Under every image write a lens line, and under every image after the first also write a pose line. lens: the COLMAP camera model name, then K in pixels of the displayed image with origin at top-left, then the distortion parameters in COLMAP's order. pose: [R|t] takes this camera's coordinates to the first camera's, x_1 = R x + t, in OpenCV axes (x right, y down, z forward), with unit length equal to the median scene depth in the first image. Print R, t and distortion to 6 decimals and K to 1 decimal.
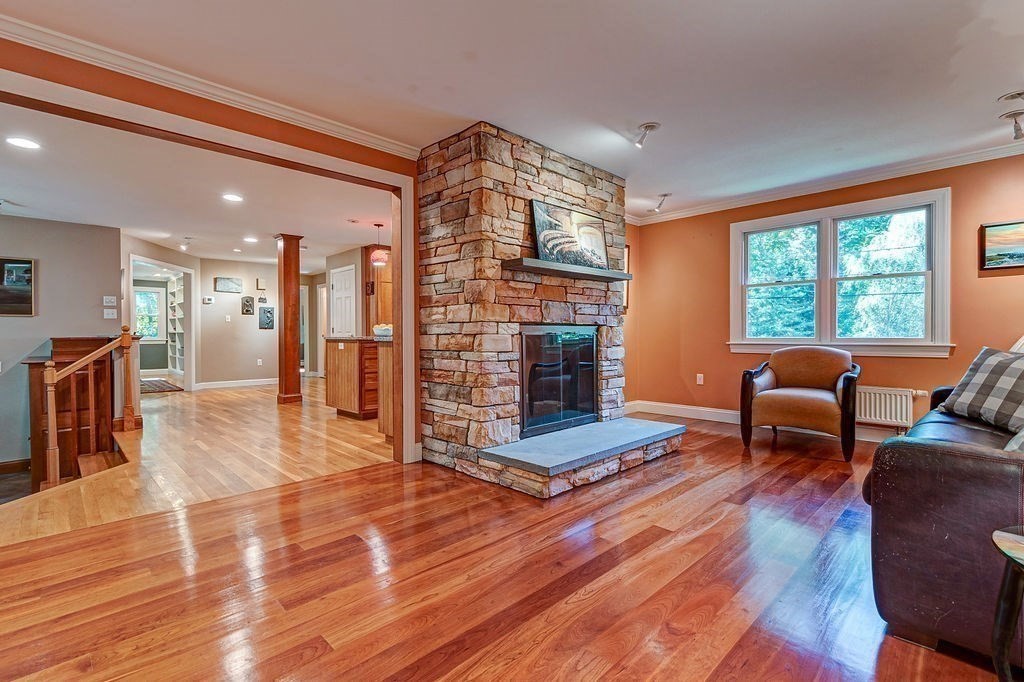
lens RADIAL K [[475.6, 0, 520.0], [0, 475.6, 336.6], [0, 0, 1]] dist [0.012712, -0.000550]
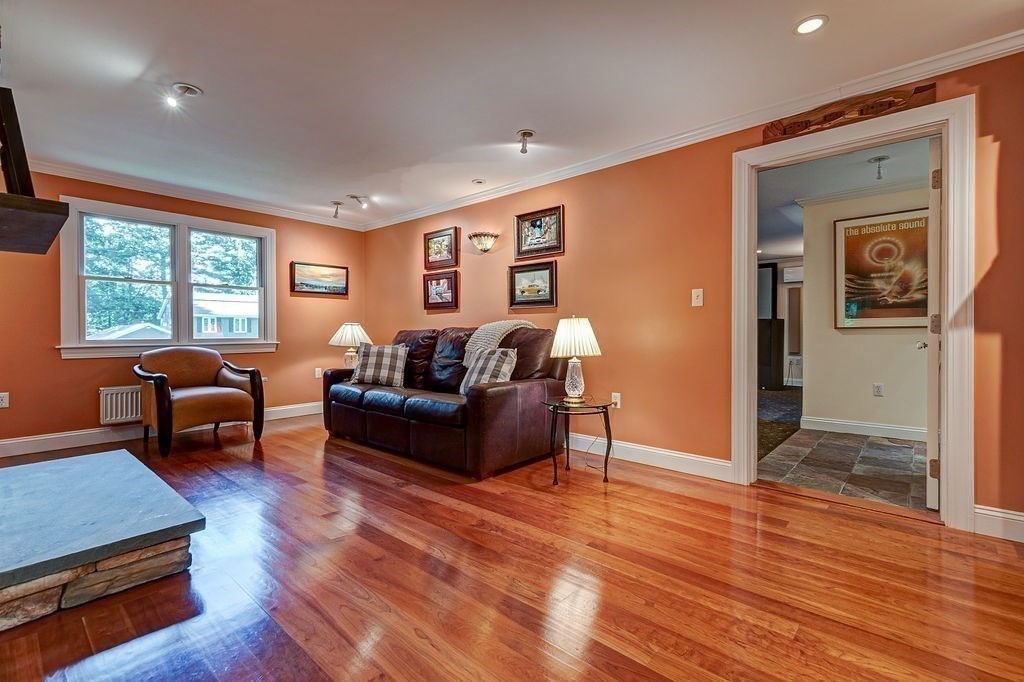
lens RADIAL K [[448.2, 0, 516.4], [0, 448.2, 339.2], [0, 0, 1]] dist [0.014002, -0.004676]
pose [[-0.071063, -0.011777, 0.997402, -0.474535], [0.007396, 0.999897, 0.012333, -0.003577], [-0.997444, 0.008253, -0.070968, 0.406394]]
